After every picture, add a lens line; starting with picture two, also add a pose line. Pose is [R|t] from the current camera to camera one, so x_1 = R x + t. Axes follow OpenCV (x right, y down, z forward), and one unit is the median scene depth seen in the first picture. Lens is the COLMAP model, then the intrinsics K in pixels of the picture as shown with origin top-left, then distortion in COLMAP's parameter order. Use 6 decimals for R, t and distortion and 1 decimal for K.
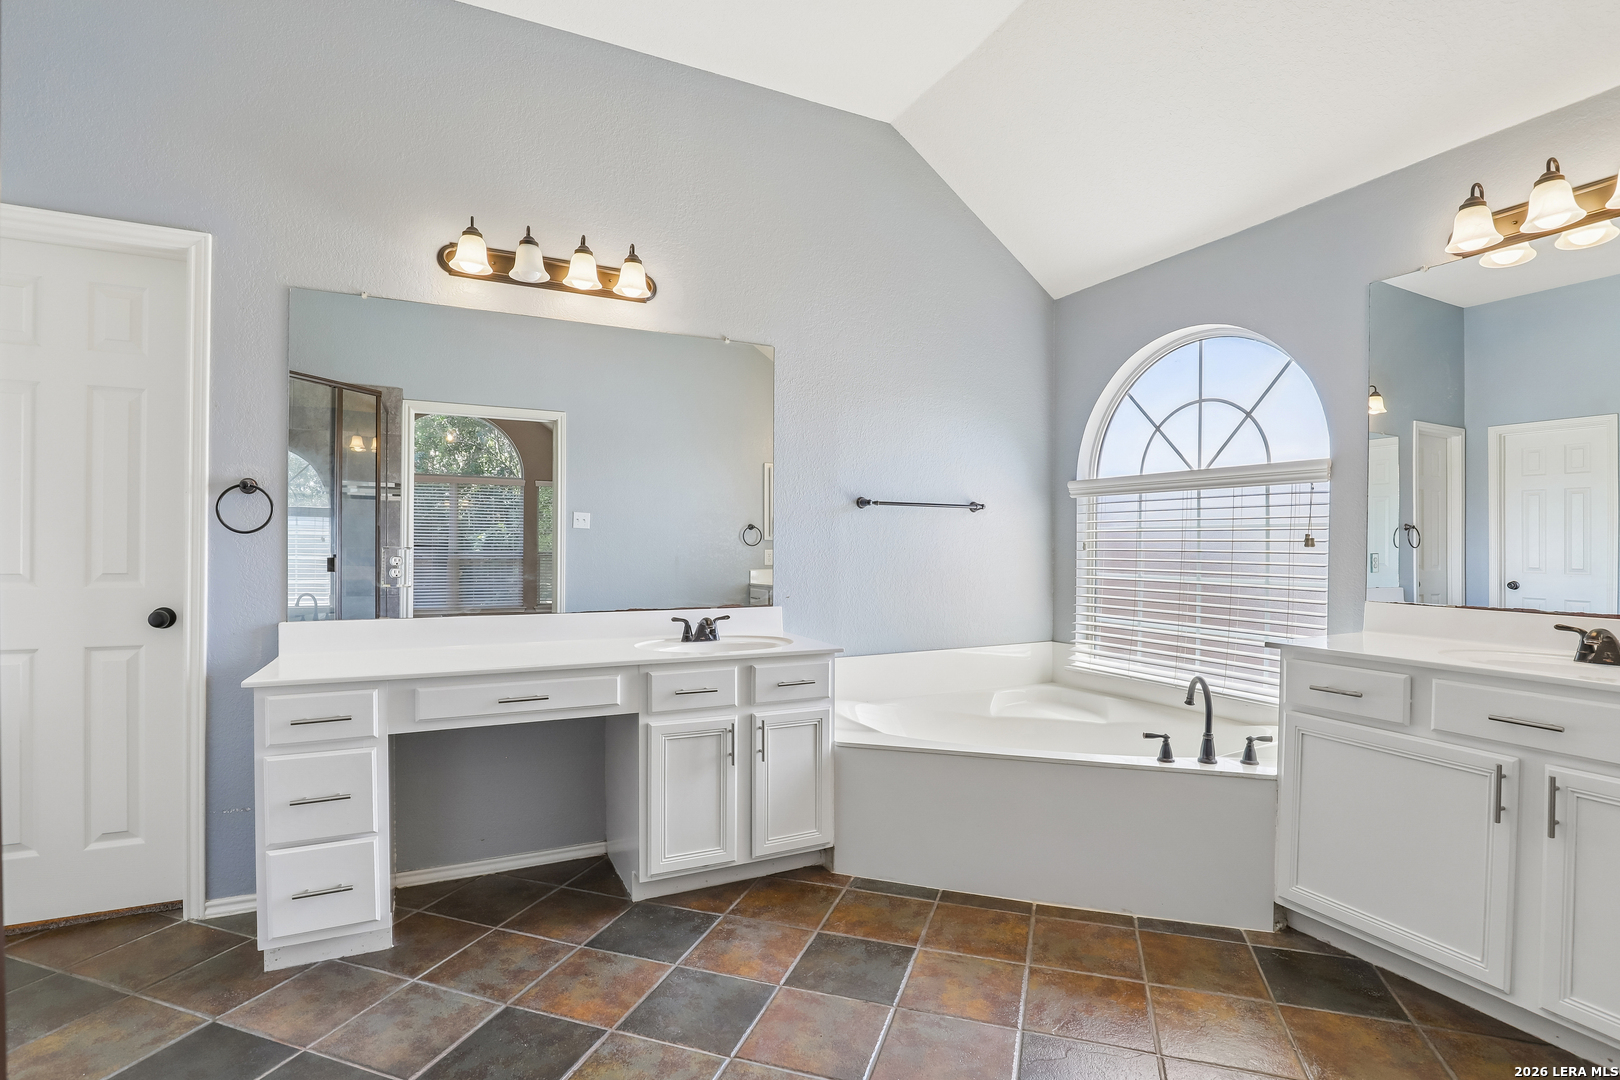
lens RADIAL K [[759.1, 0, 826.7], [0, 759.1, 548.9], [0, 0, 1]] dist [-0.004779, -0.000722]
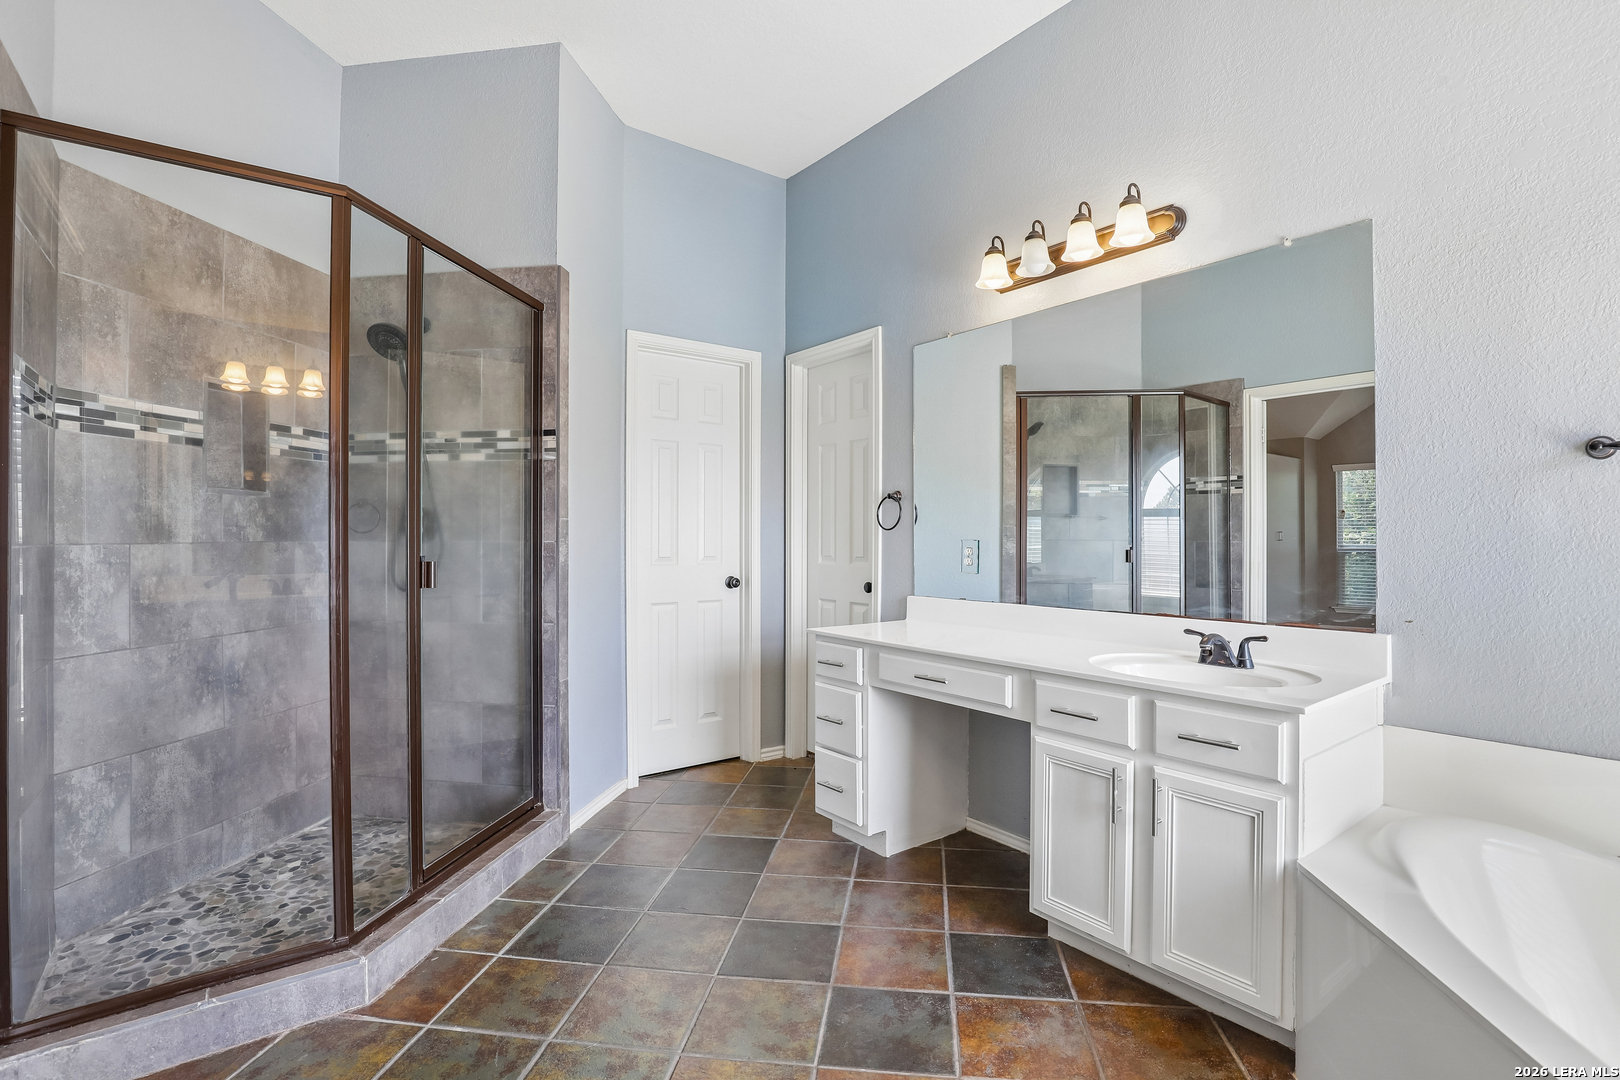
lens RADIAL K [[759.1, 0, 826.5], [0, 759.1, 537.8], [0, 0, 1]] dist [-0.004779, -0.000722]
pose [[0.218073, -0.005948, -0.975914, 0.549567], [-0.001328, 0.999979, -0.006391, 0.001942], [0.975932, 0.002690, 0.218060, 0.533705]]
